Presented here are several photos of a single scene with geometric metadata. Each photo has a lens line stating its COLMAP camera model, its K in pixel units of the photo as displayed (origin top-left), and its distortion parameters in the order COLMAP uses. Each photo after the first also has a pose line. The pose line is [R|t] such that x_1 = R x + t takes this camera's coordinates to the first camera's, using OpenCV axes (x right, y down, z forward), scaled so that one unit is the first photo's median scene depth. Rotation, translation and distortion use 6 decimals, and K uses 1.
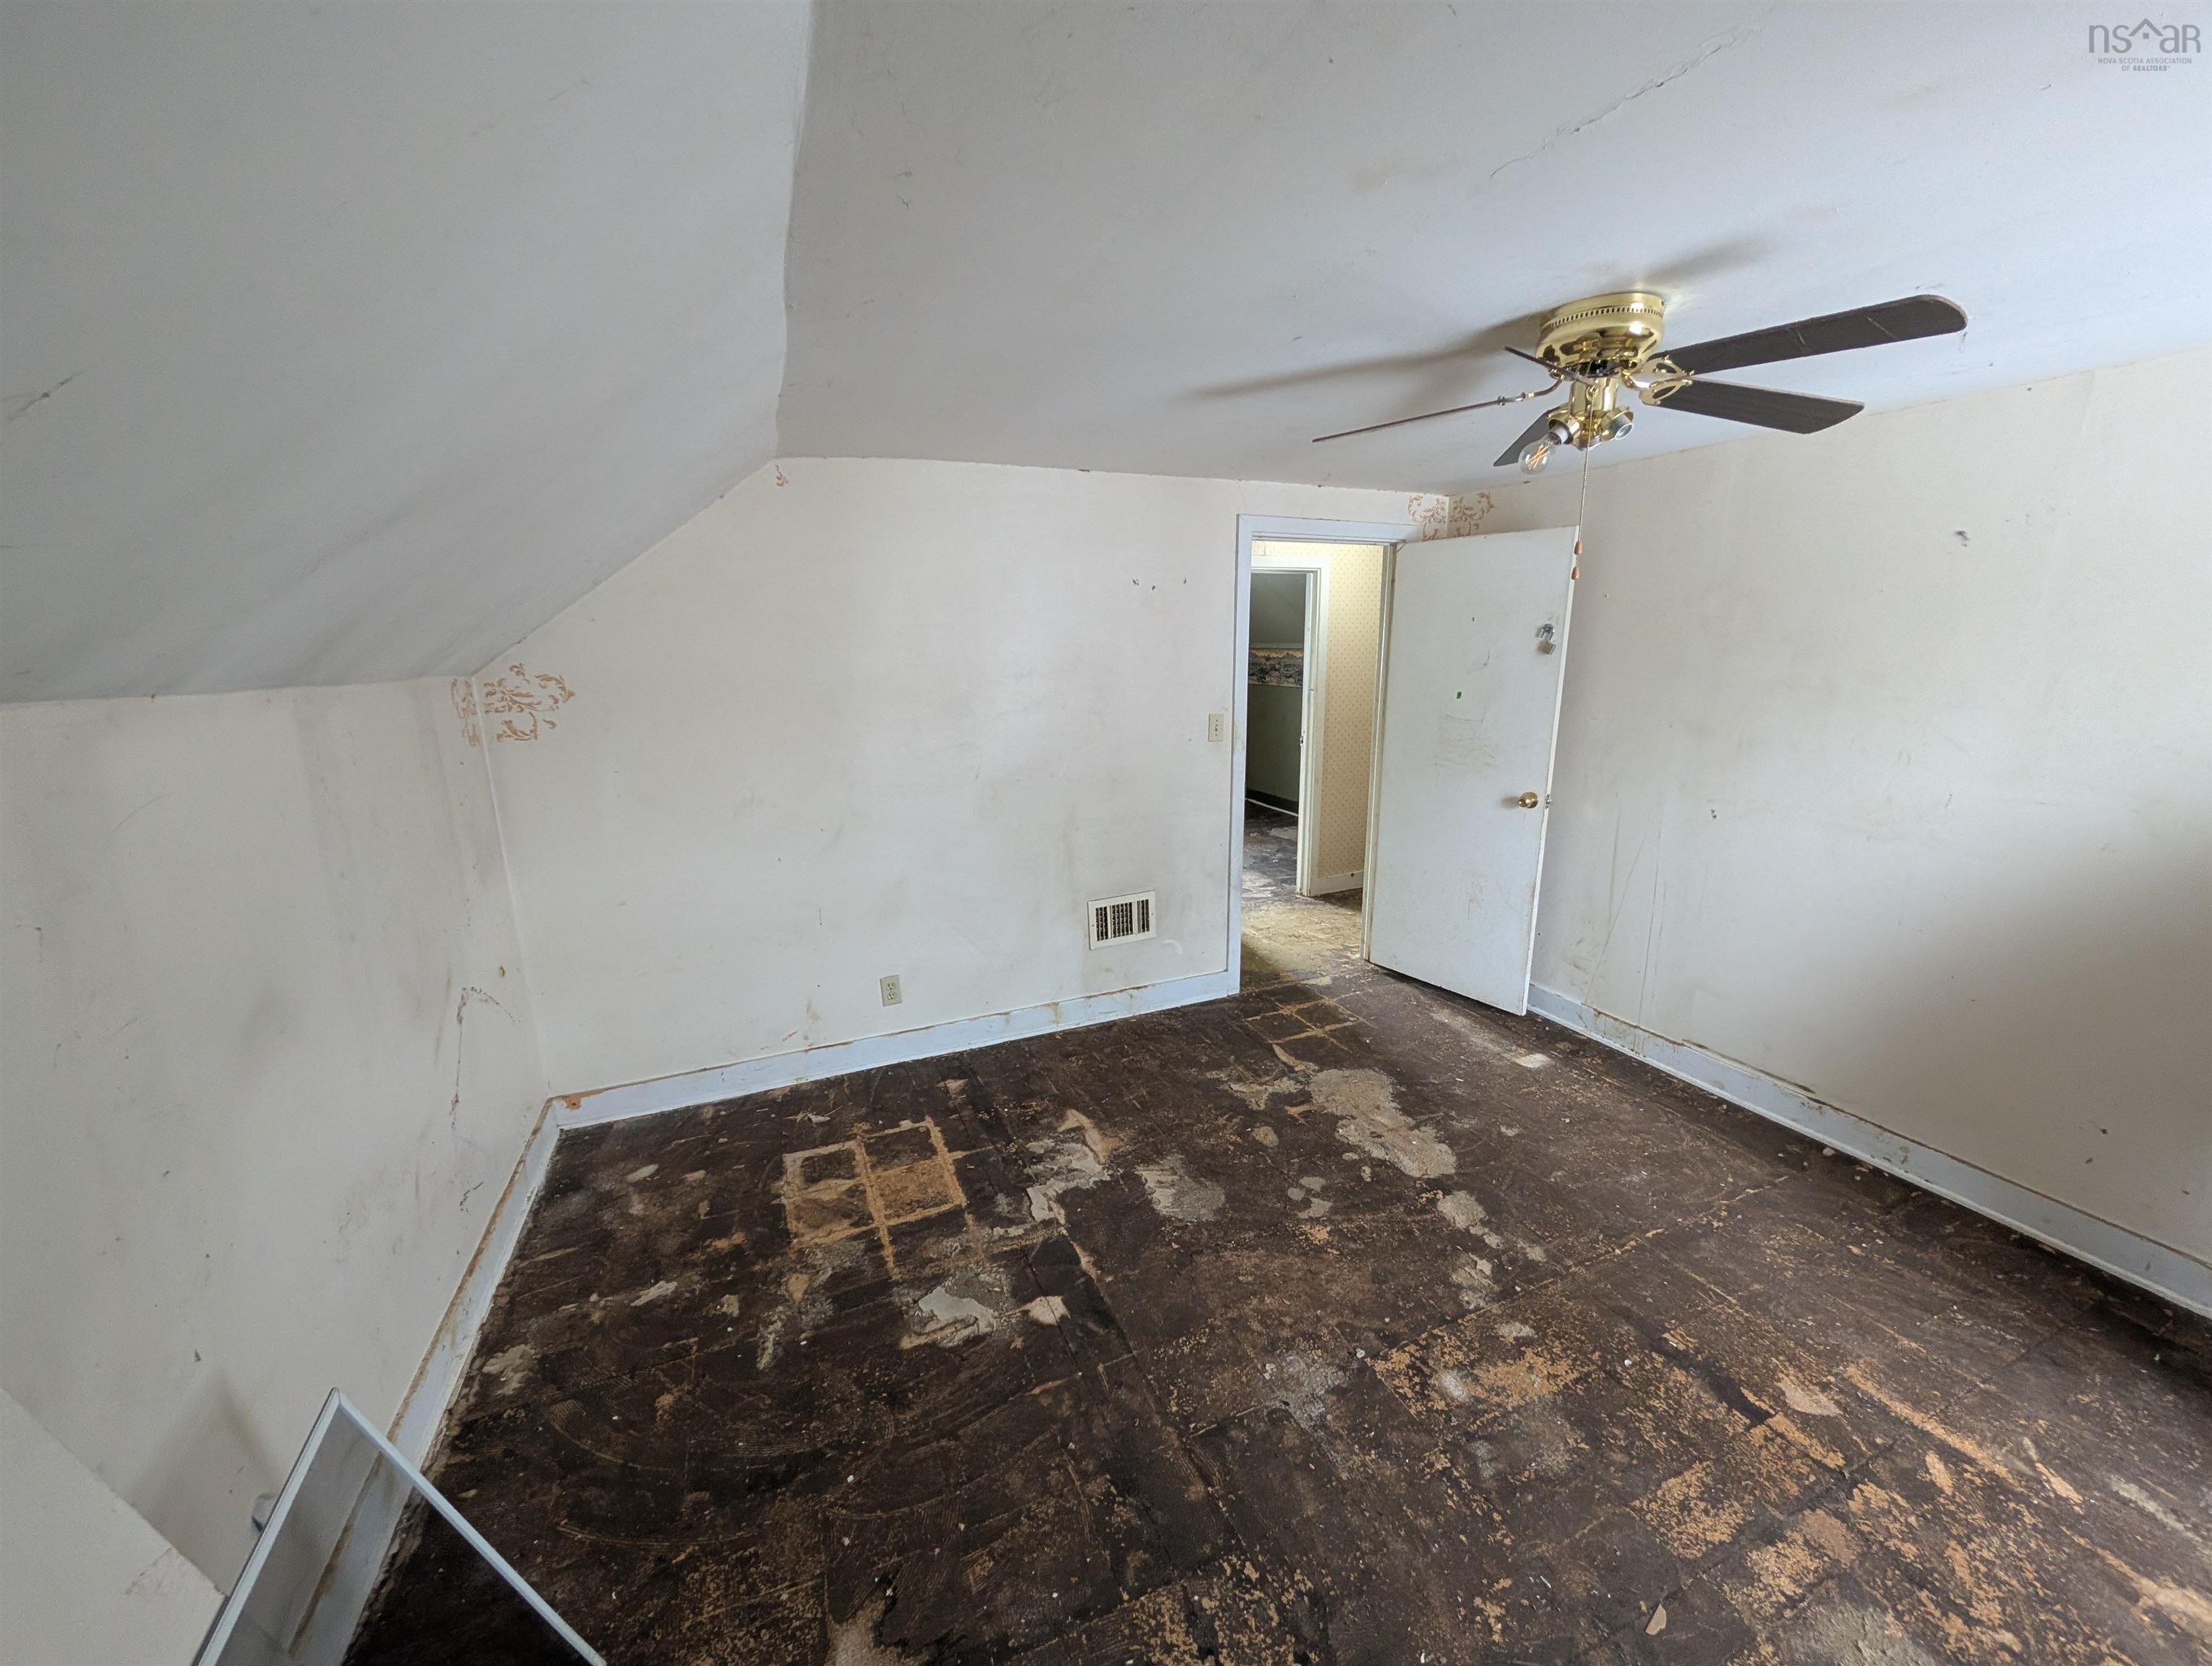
lens RADIAL K [[836.3, 0, 1112.2], [0, 836.3, 829.4], [0, 0, 1]] dist [-0.003457, -0.000129]
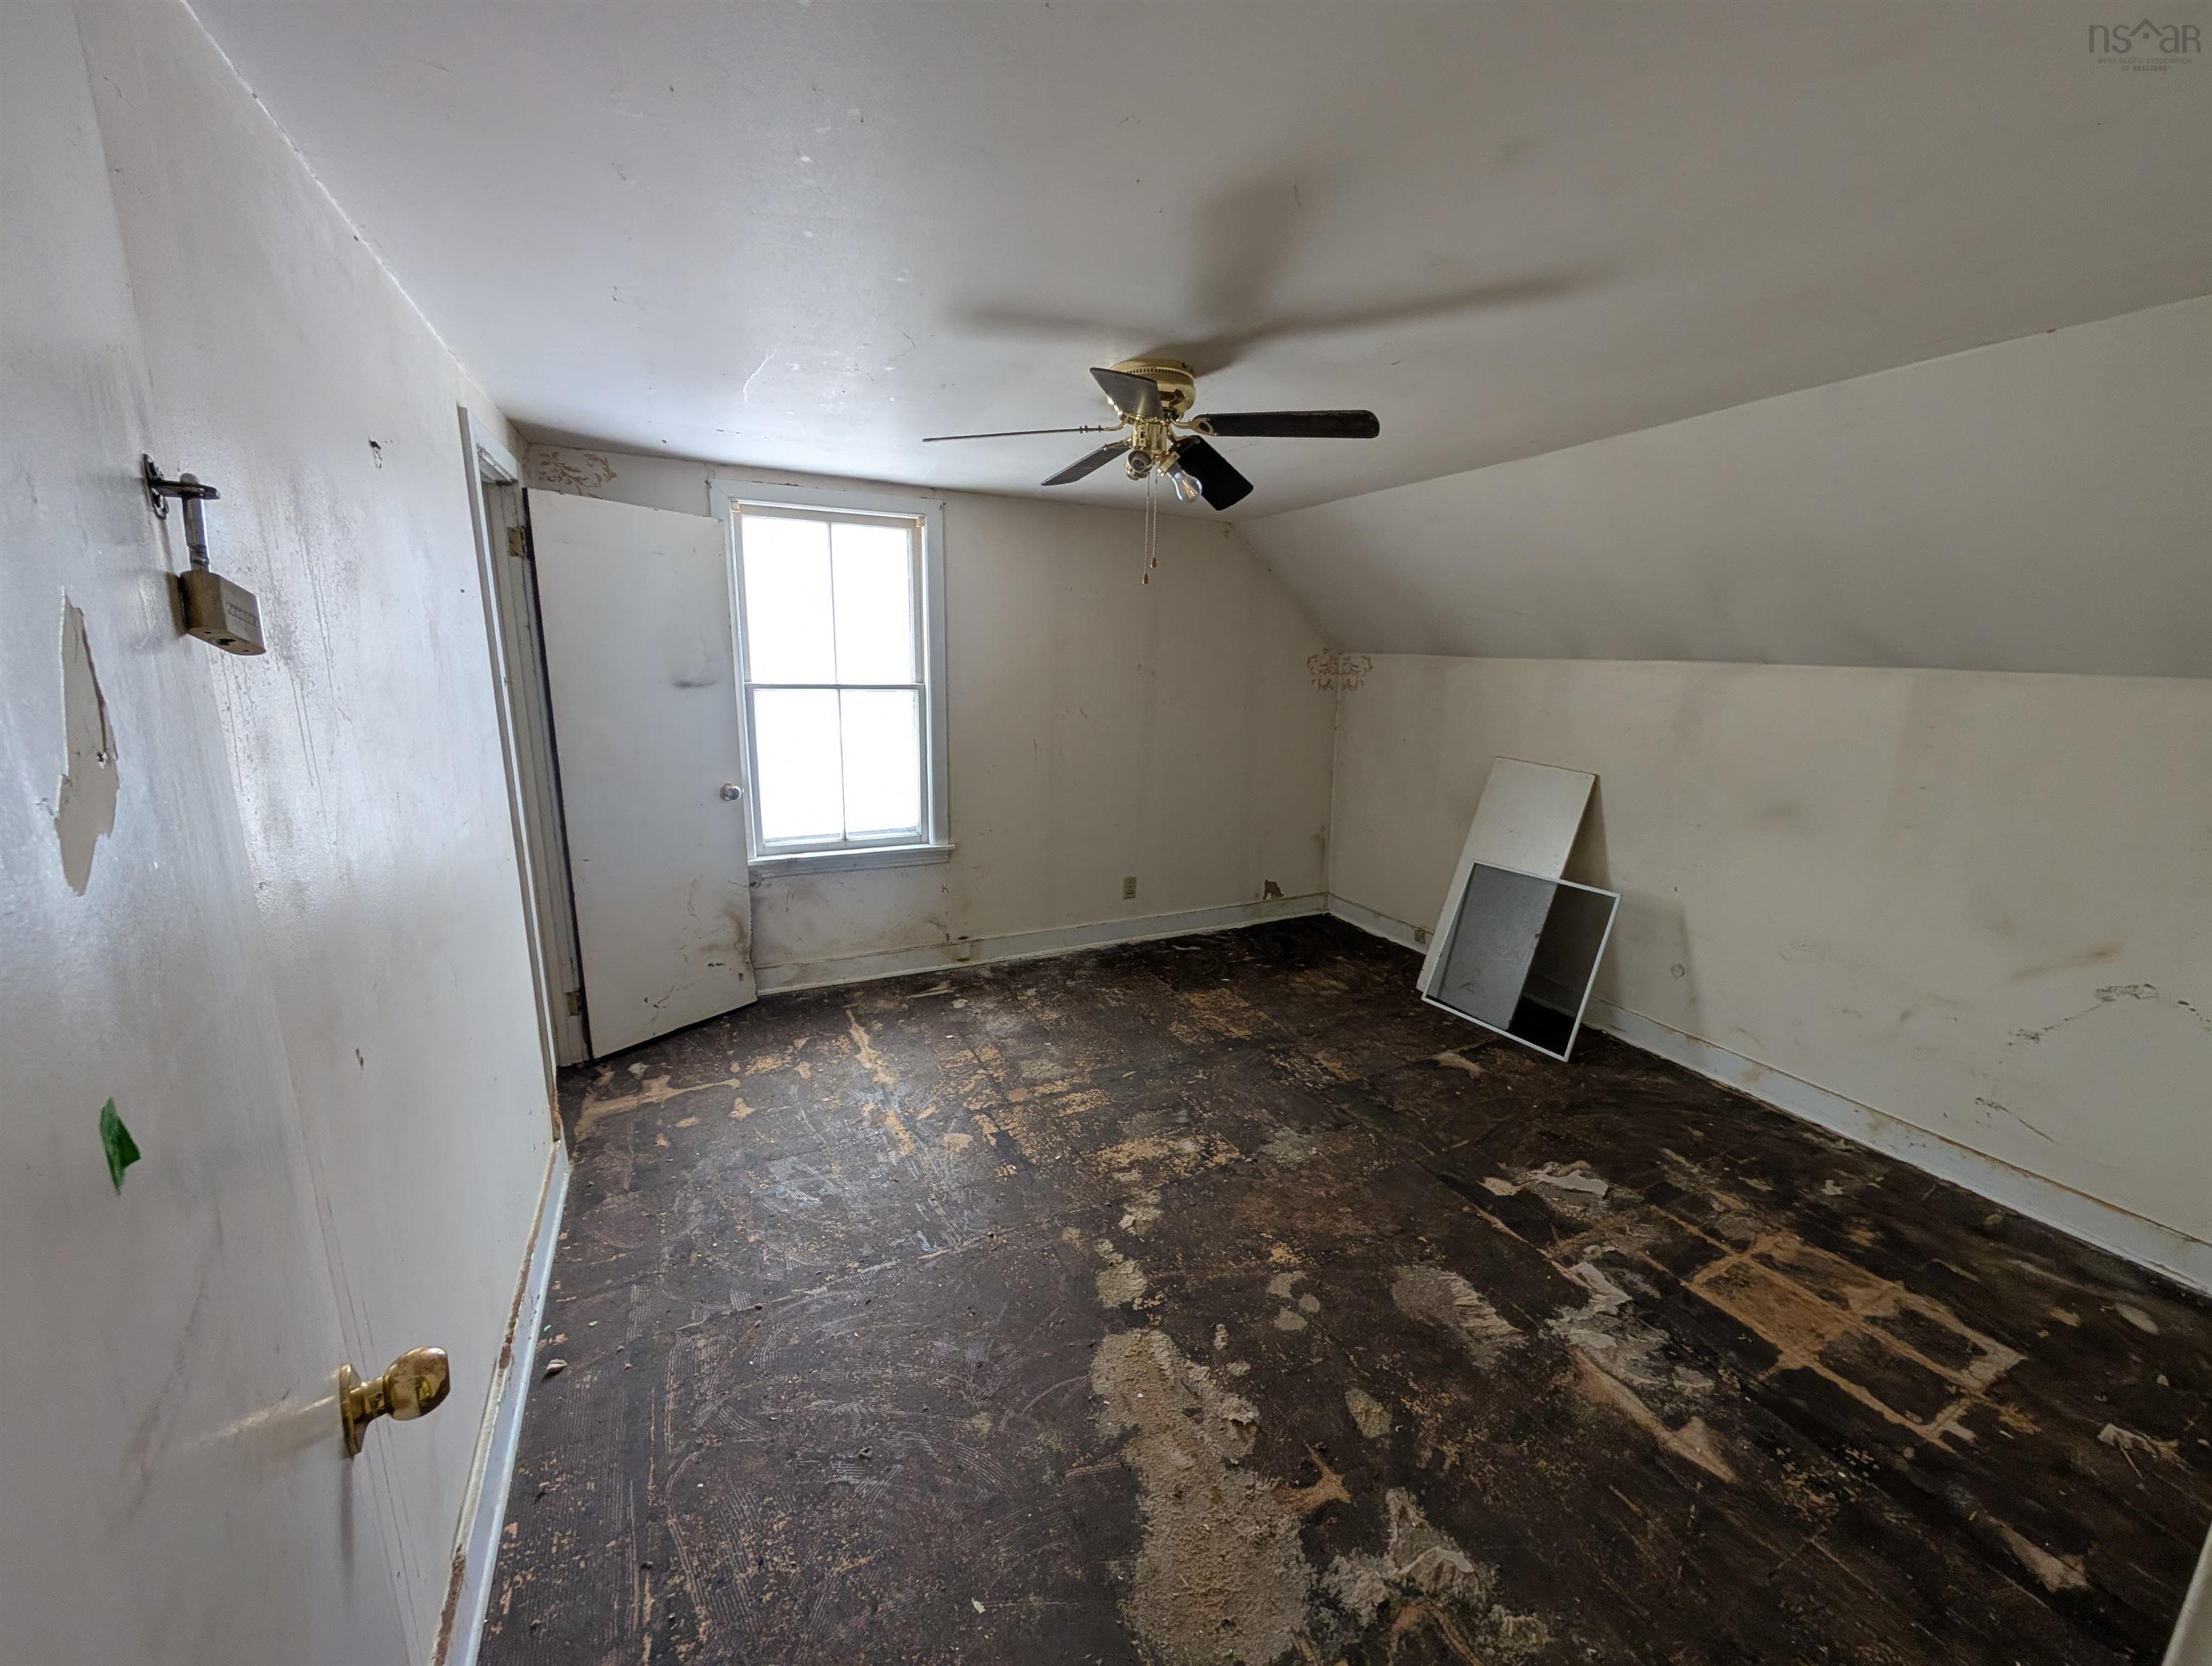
lens RADIAL K [[836.3, 0, 1112.2], [0, 836.3, 829.4], [0, 0, 1]] dist [-0.003457, -0.000129]
pose [[-0.998386, 0.008020, -0.056232, 0.477222], [-0.016122, 0.909256, 0.415925, -0.341618], [0.054464, 0.416160, -0.907659, 1.611223]]
